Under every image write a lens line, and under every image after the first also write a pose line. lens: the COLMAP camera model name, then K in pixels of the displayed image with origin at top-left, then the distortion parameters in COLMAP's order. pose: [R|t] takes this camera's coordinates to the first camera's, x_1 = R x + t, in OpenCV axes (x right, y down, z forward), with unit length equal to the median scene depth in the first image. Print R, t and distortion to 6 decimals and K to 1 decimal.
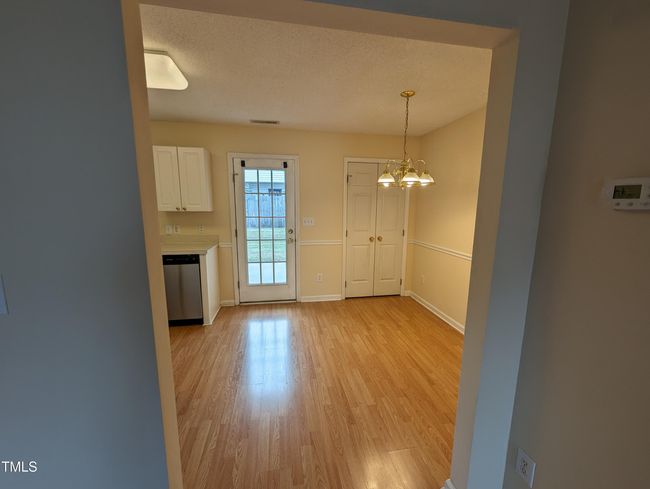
lens RADIAL K [[269.8, 0, 324.9], [0, 269.8, 244.7], [0, 0, 1]] dist [-0.000022, -0.001579]
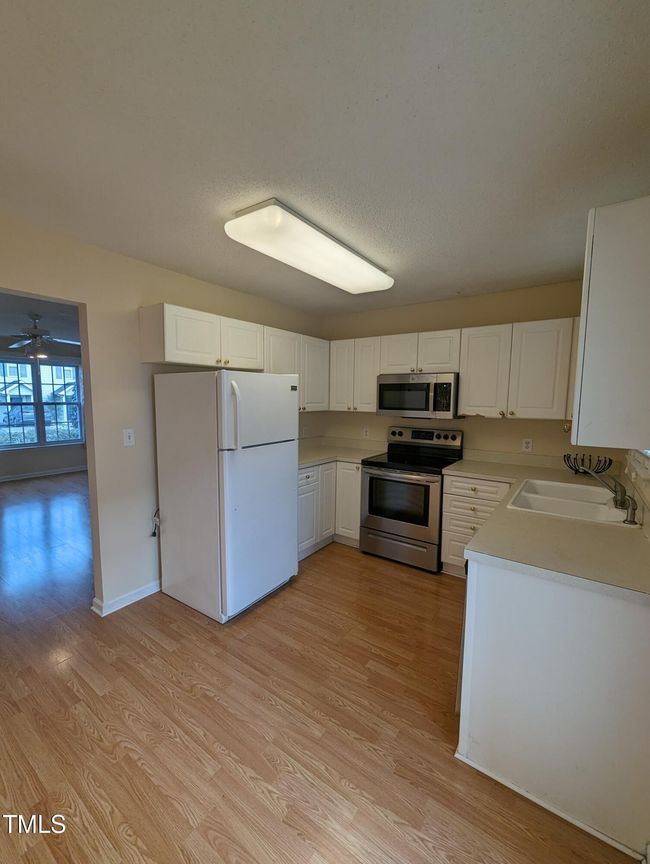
lens RADIAL K [[358.6, 0, 322.9], [0, 358.6, 433.7], [0, 0, 1]] dist [-0.000022, -0.001579]
pose [[-0.710905, 0.057151, -0.700962, 0.000014], [-0.125260, 0.970468, 0.206162, -0.163668], [0.692043, 0.234364, -0.682752, 0.986000]]
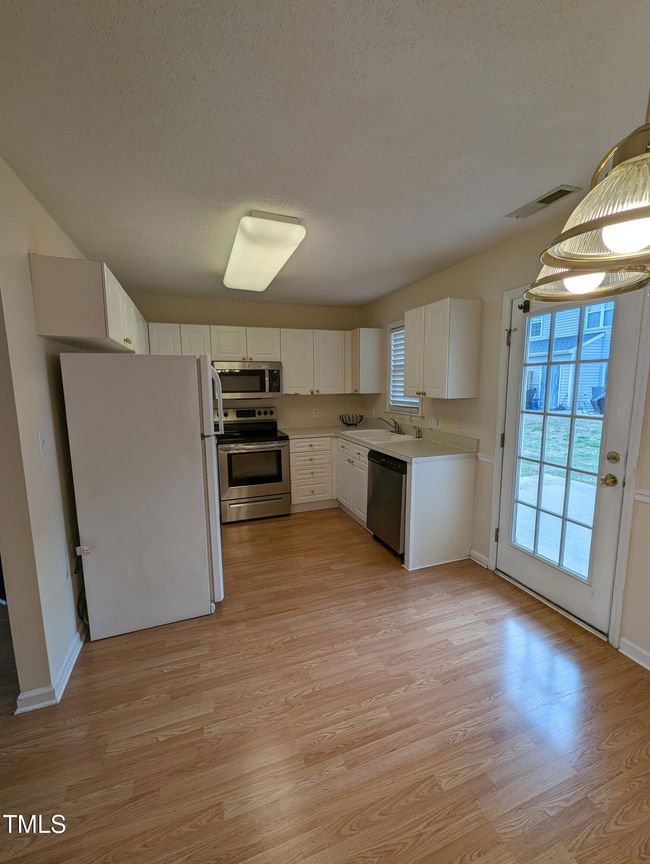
lens RADIAL K [[358.6, 0, 322.9], [0, 358.6, 432.4], [0, 0, 1]] dist [-0.000022, -0.001579]
pose [[0.176479, 0.123826, -0.976485, 0.312175], [-0.141081, 0.984995, 0.099408, -0.081657], [0.974141, 0.120220, 0.191301, 0.528882]]
